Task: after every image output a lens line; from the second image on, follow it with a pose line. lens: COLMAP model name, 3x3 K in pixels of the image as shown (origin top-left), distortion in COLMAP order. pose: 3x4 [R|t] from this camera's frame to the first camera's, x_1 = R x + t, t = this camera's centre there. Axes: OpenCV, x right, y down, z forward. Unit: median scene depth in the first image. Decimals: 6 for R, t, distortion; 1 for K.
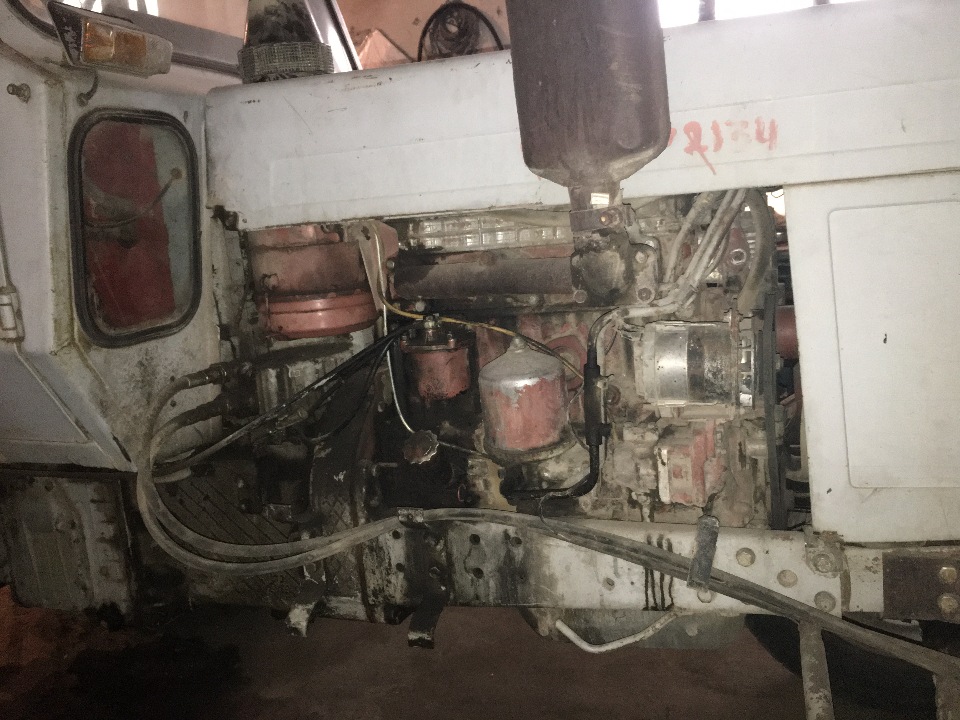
lens RADIAL K [[823.3, 0, 481.0], [0, 823.3, 338.5], [0, 0, 1]] dist [0.085844, -0.123863]
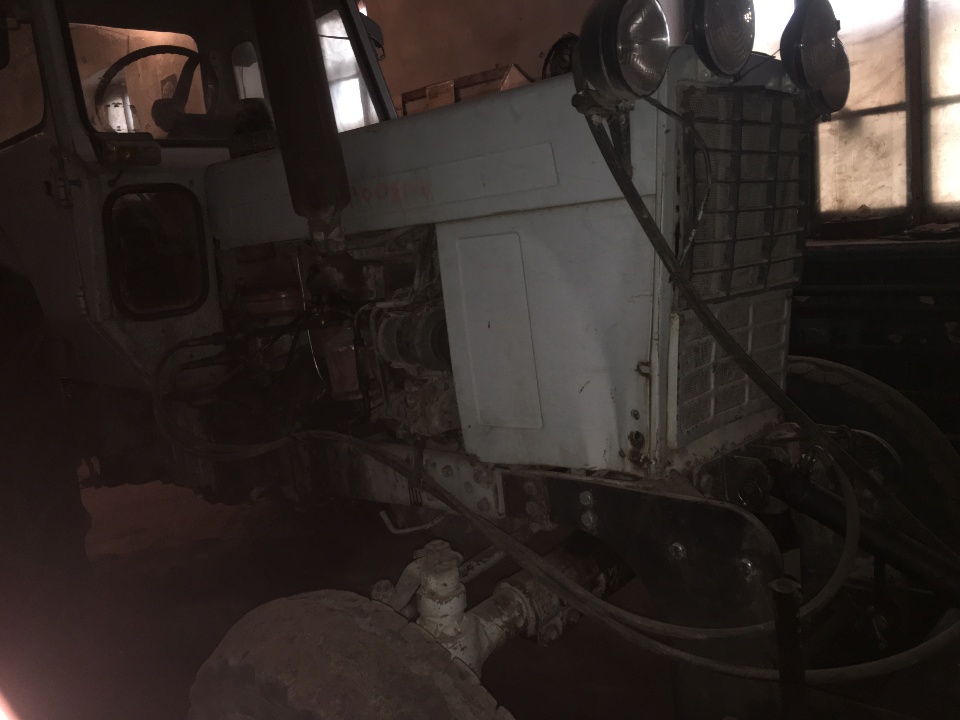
lens RADIAL K [[823.3, 0, 481.0], [0, 823.3, 338.5], [0, 0, 1]] dist [0.085844, -0.123863]
pose [[0.909743, 0.030716, -0.414034, 0.922746], [-0.024449, 0.999492, 0.020430, -0.004734], [0.414451, -0.008463, 0.910032, -0.293275]]
